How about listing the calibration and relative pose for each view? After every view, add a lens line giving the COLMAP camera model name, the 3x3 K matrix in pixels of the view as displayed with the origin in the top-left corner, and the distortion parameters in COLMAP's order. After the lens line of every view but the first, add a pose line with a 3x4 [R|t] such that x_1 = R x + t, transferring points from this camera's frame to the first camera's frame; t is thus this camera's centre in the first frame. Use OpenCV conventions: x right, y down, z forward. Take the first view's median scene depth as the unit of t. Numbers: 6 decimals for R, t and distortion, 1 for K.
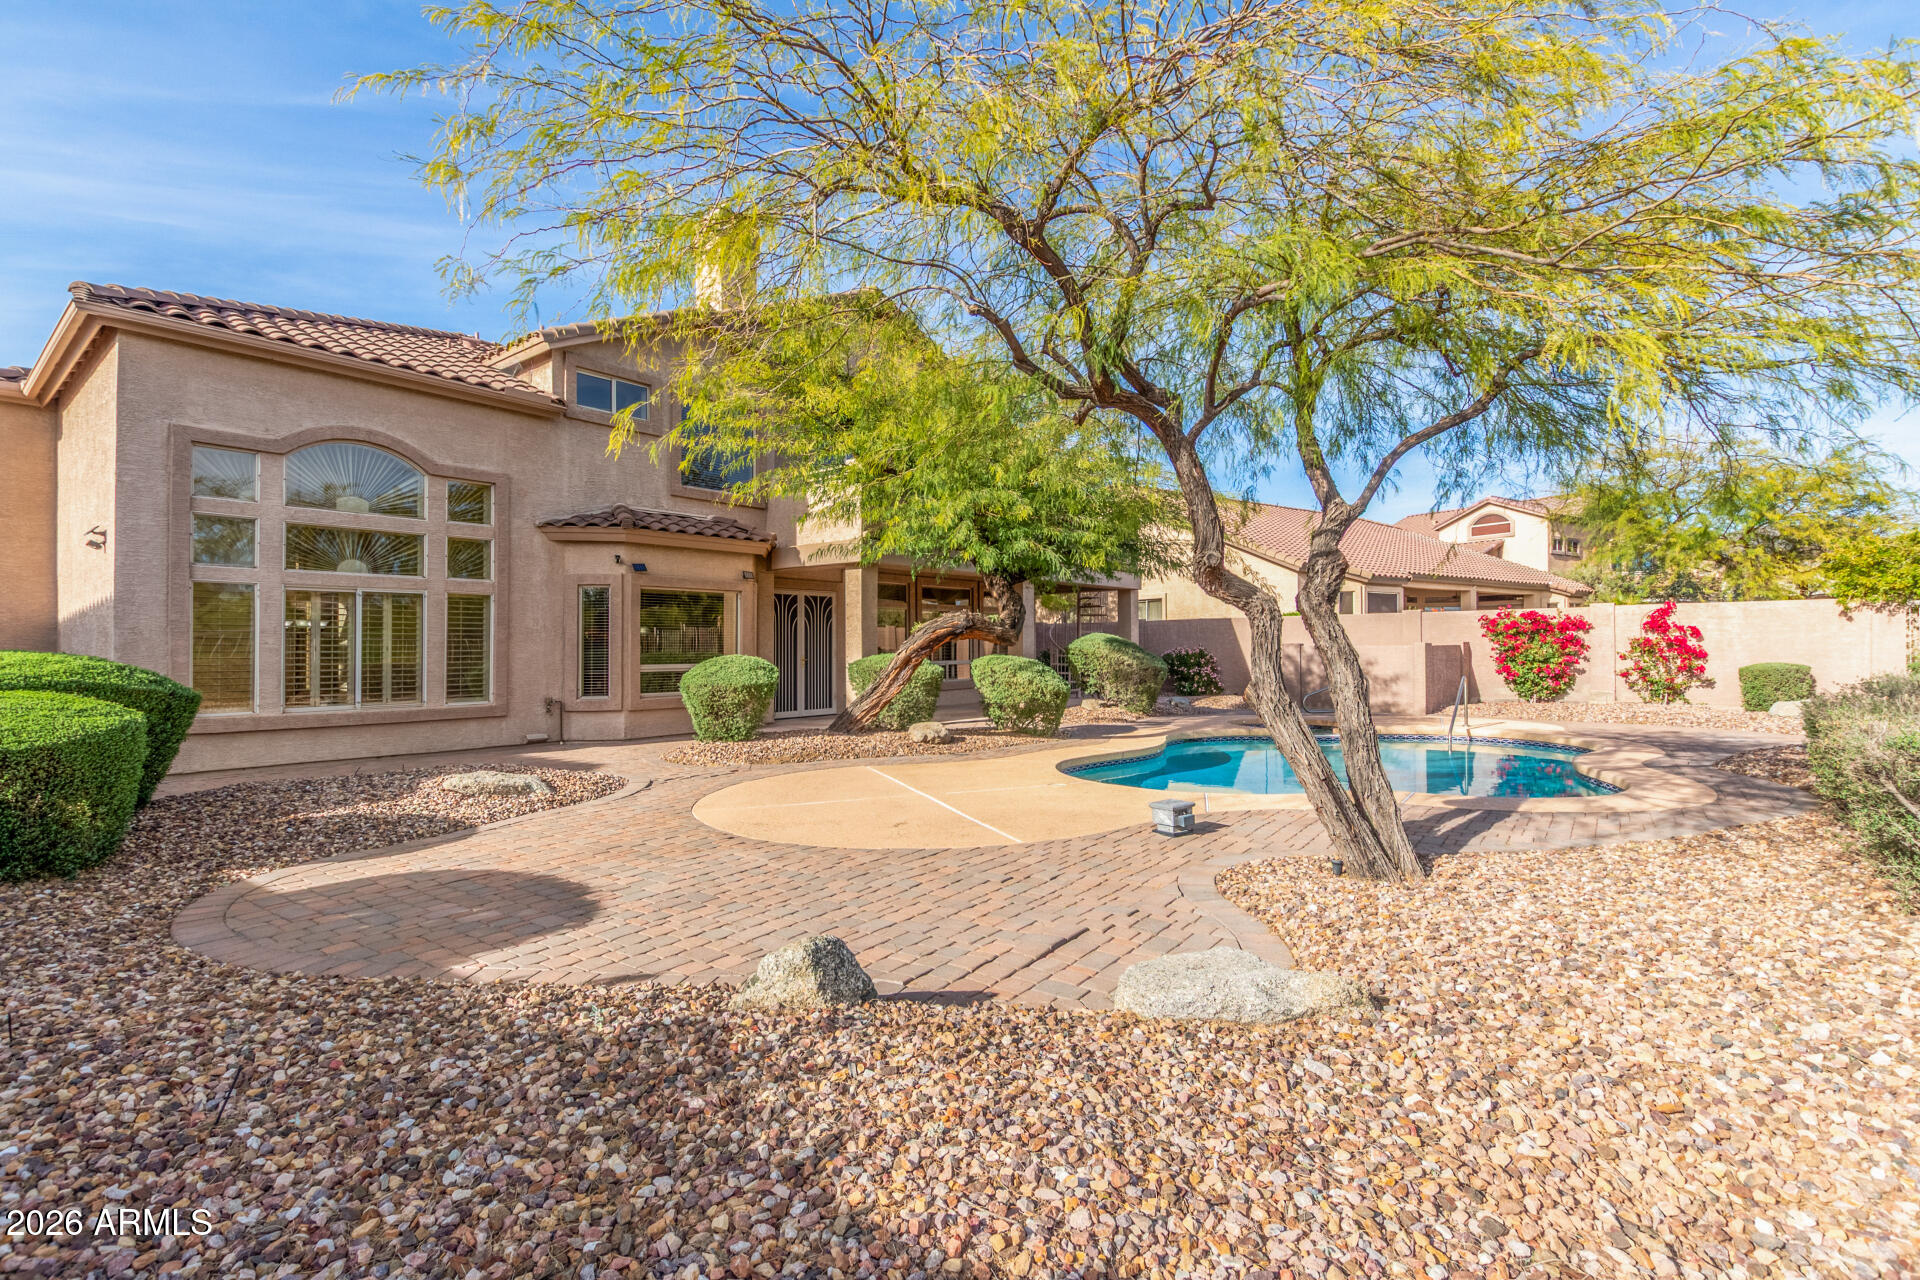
lens RADIAL K [[881.4, 0, 960.0], [0, 881.4, 640.0], [0, 0, 1]] dist [0.001862, 0.000383]
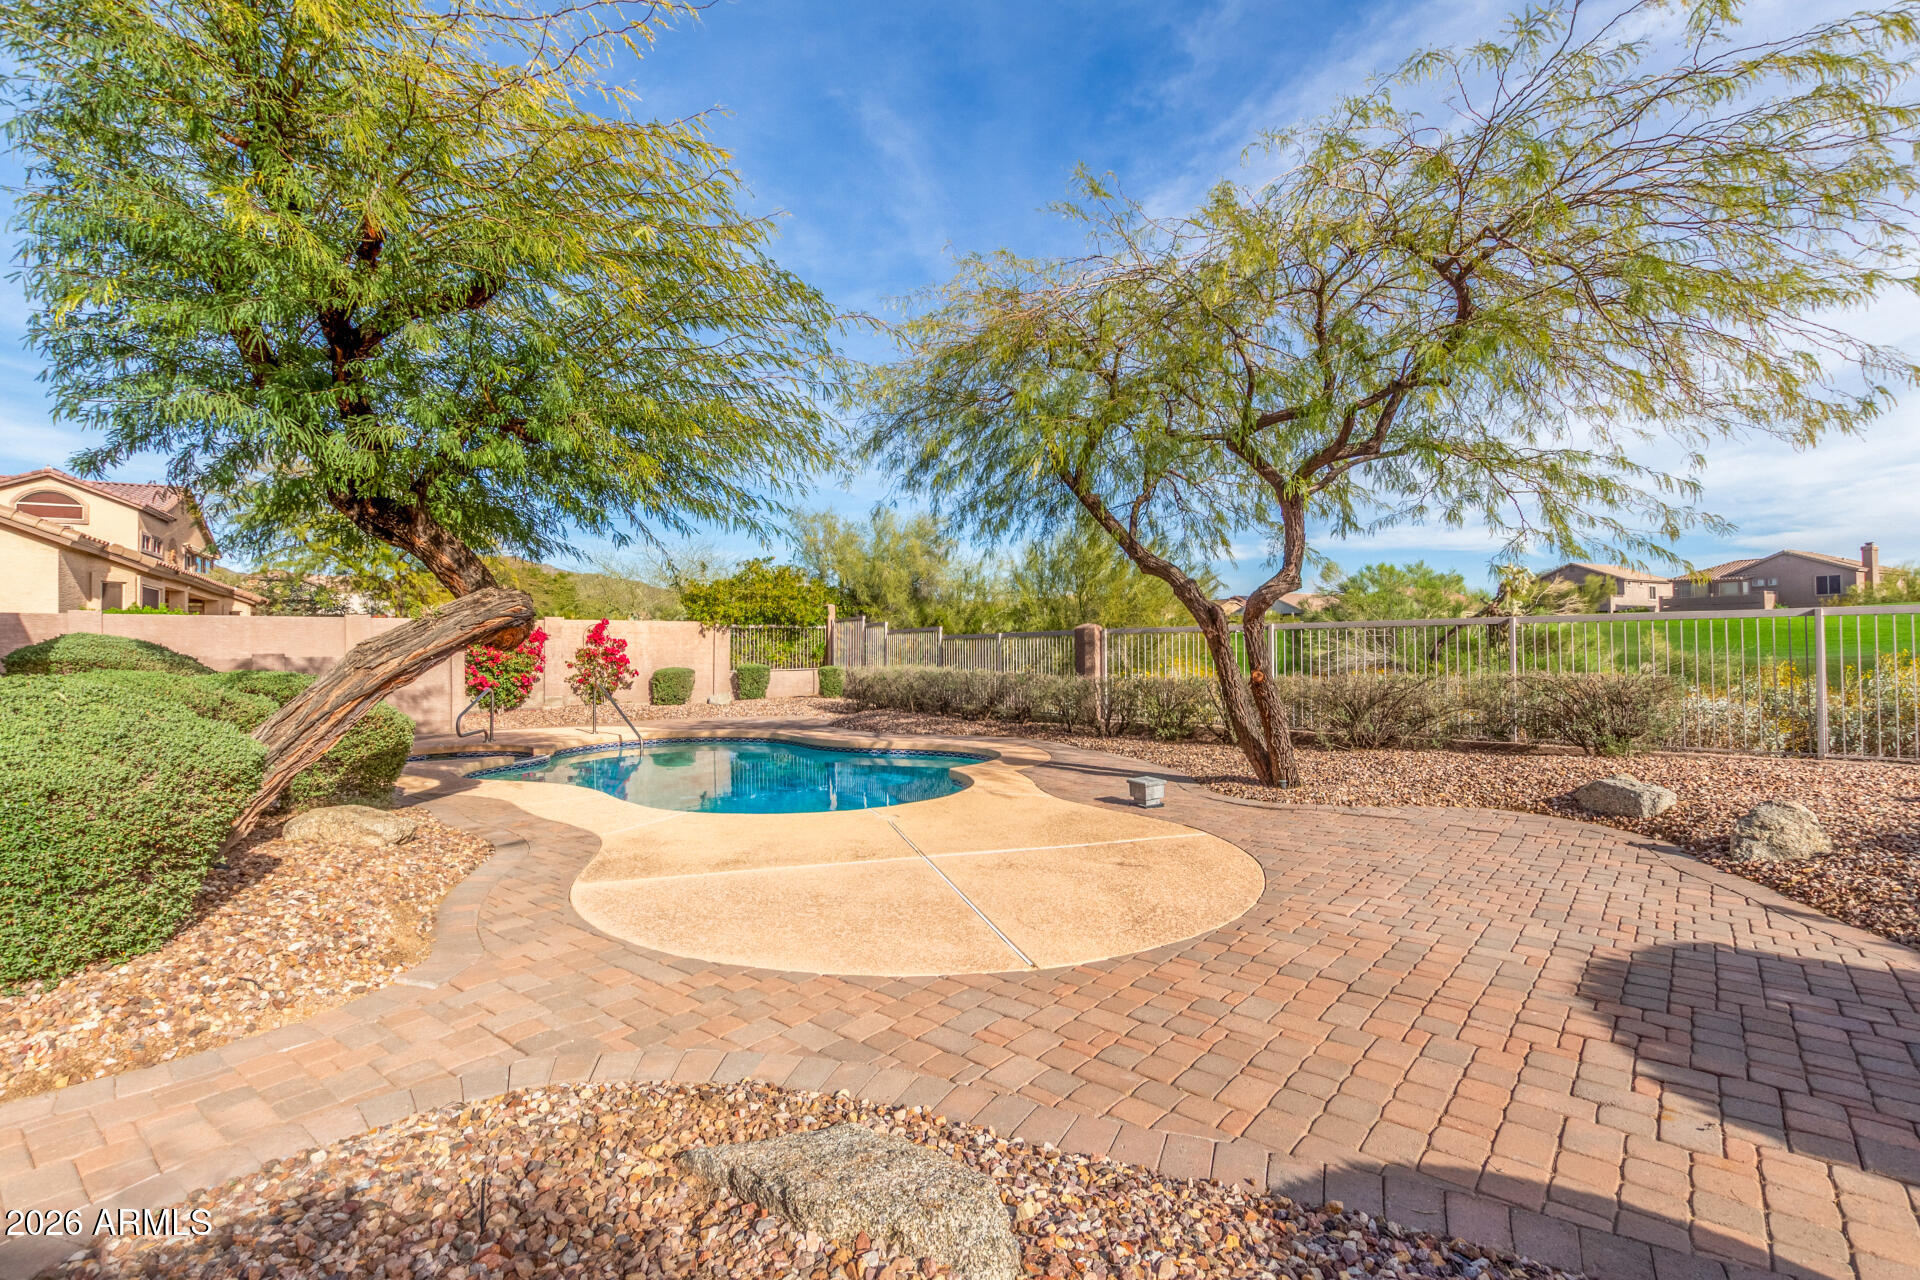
lens RADIAL K [[881.4, 0, 960.0], [0, 881.4, 640.0], [0, 0, 1]] dist [0.001862, 0.000383]
pose [[0.062875, 0.019071, 0.997839, -0.352585], [-0.000311, 0.999818, -0.019090, 0.008320], [-0.998021, 0.000890, 0.062869, 0.438096]]
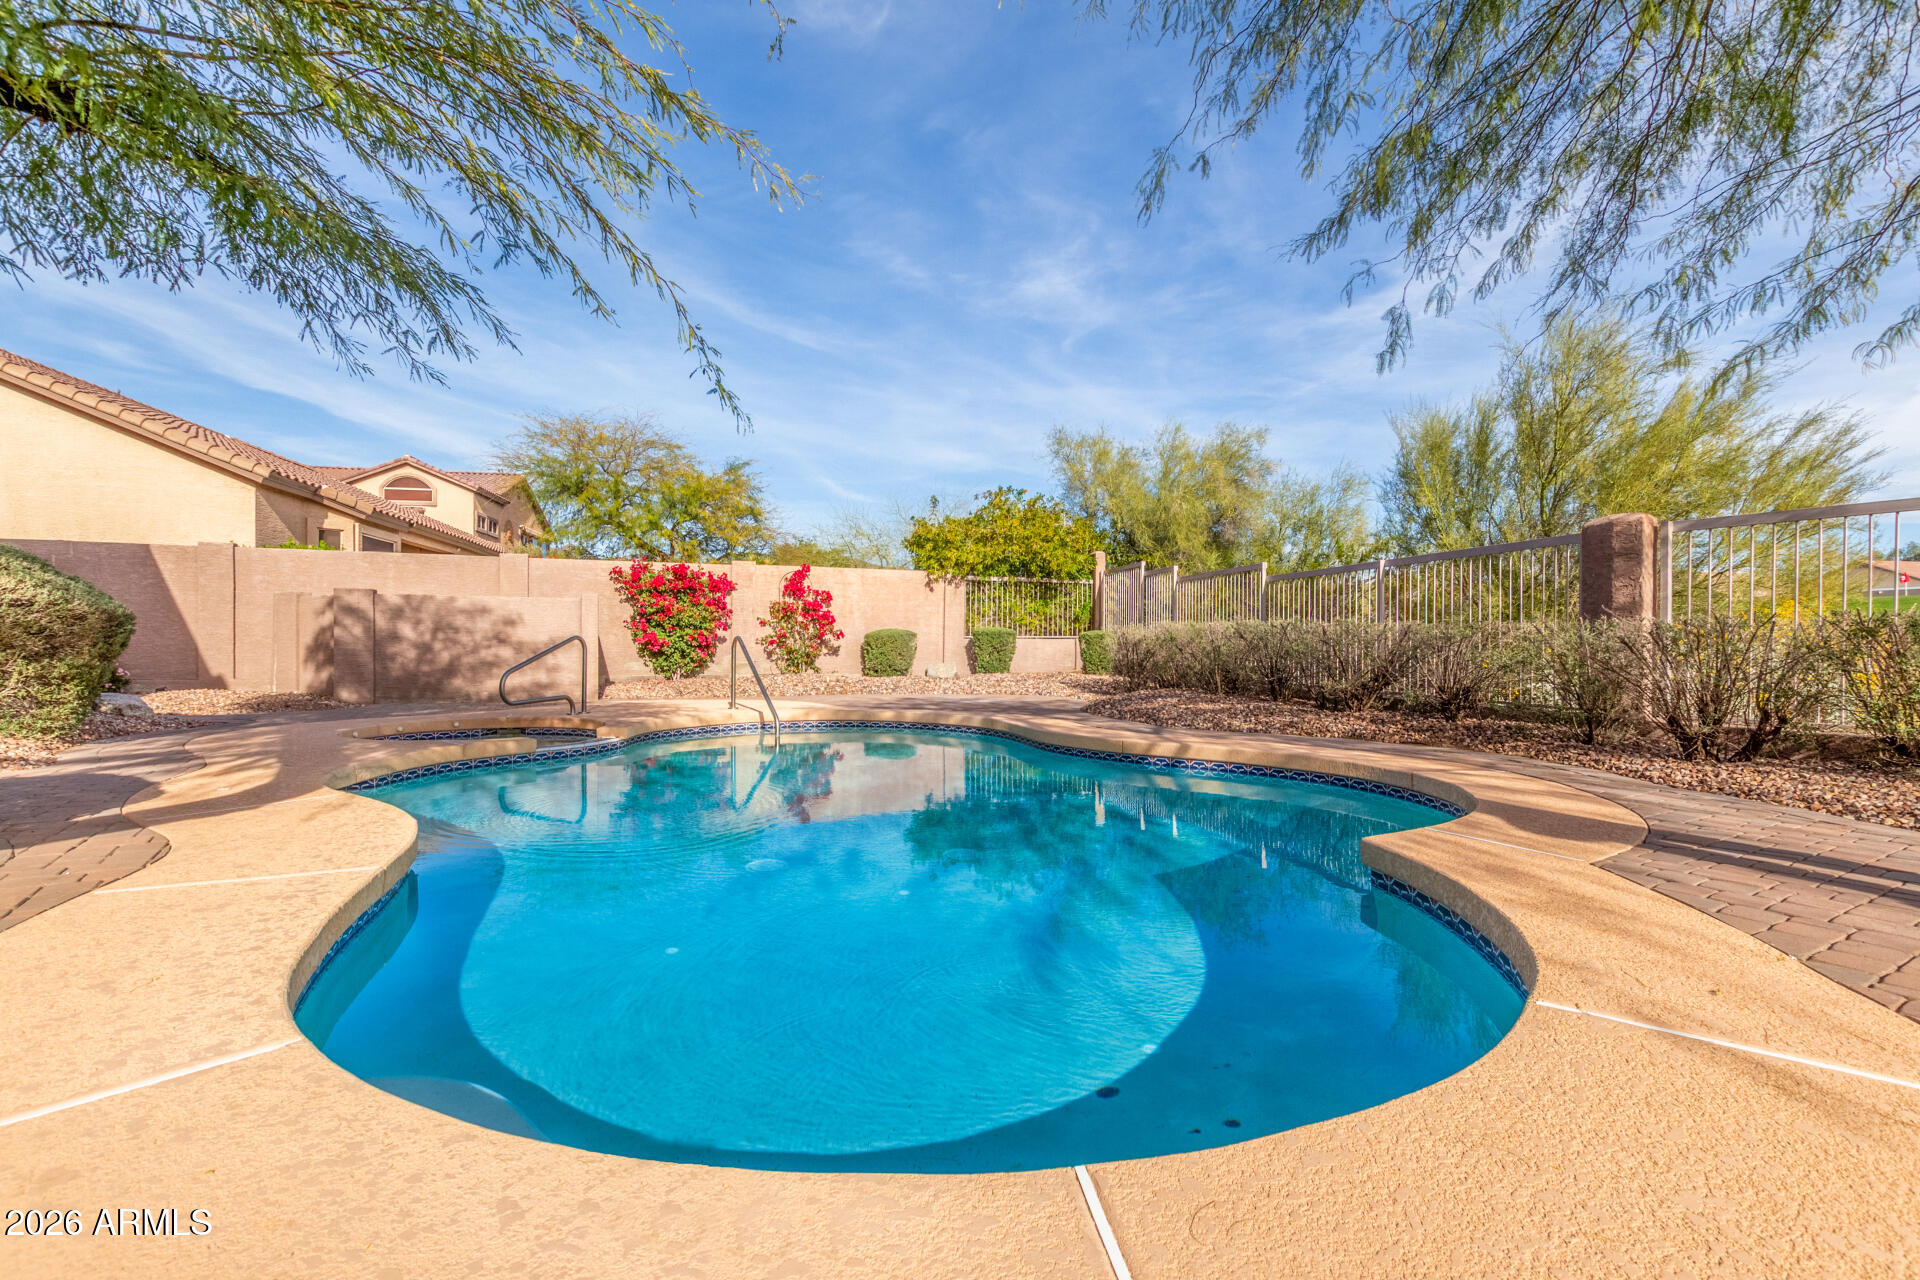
lens RADIAL K [[881.4, 0, 960.0], [0, 881.4, 640.0], [0, 0, 1]] dist [0.001862, 0.000383]
pose [[0.373379, 0.010538, 0.927619, 0.000531], [-0.015776, 0.999863, -0.005009, 0.038496], [-0.927545, -0.012764, 0.373494, 0.492242]]
